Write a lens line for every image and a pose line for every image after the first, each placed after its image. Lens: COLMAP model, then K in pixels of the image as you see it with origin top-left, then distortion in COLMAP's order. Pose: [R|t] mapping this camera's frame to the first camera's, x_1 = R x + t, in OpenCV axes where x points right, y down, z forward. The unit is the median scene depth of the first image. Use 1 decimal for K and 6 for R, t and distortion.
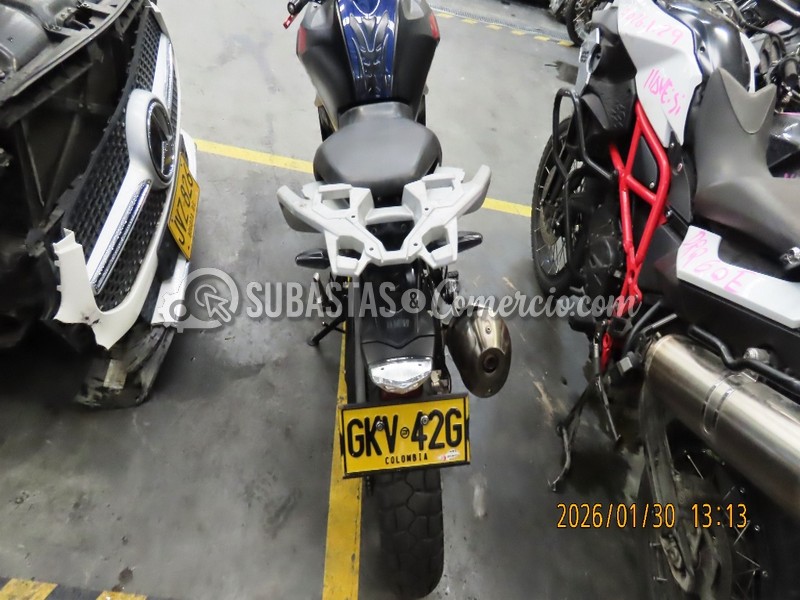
lens RADIAL K [[628.9, 0, 400.0], [0, 628.9, 300.0], [0, 0, 1]] dist [-0.003828, 0.002693]
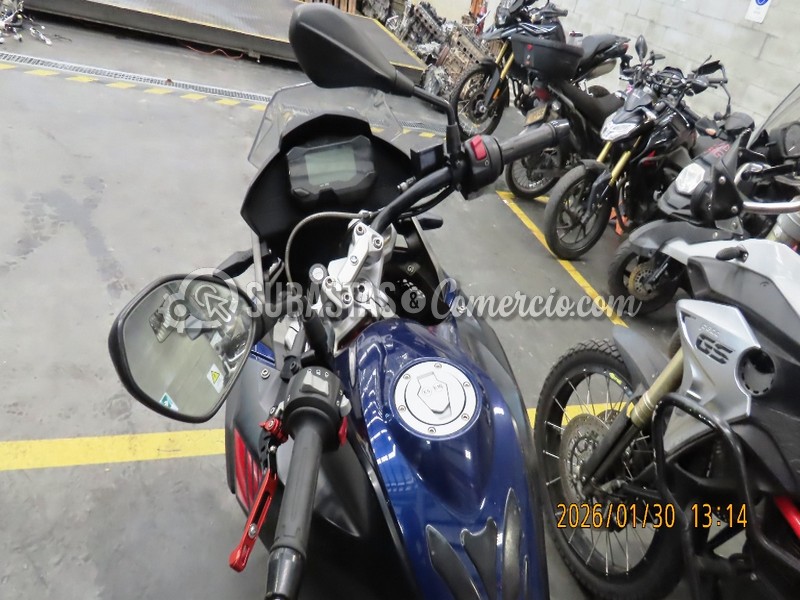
lens RADIAL K [[628.9, 0, 400.0], [0, 628.9, 300.0], [0, 0, 1]] dist [-0.003828, 0.002693]
pose [[0.965046, -0.087666, 0.246985, -0.123983], [0.101001, 0.994007, -0.041826, -0.409239], [-0.241838, 0.065309, 0.968116, 0.466392]]
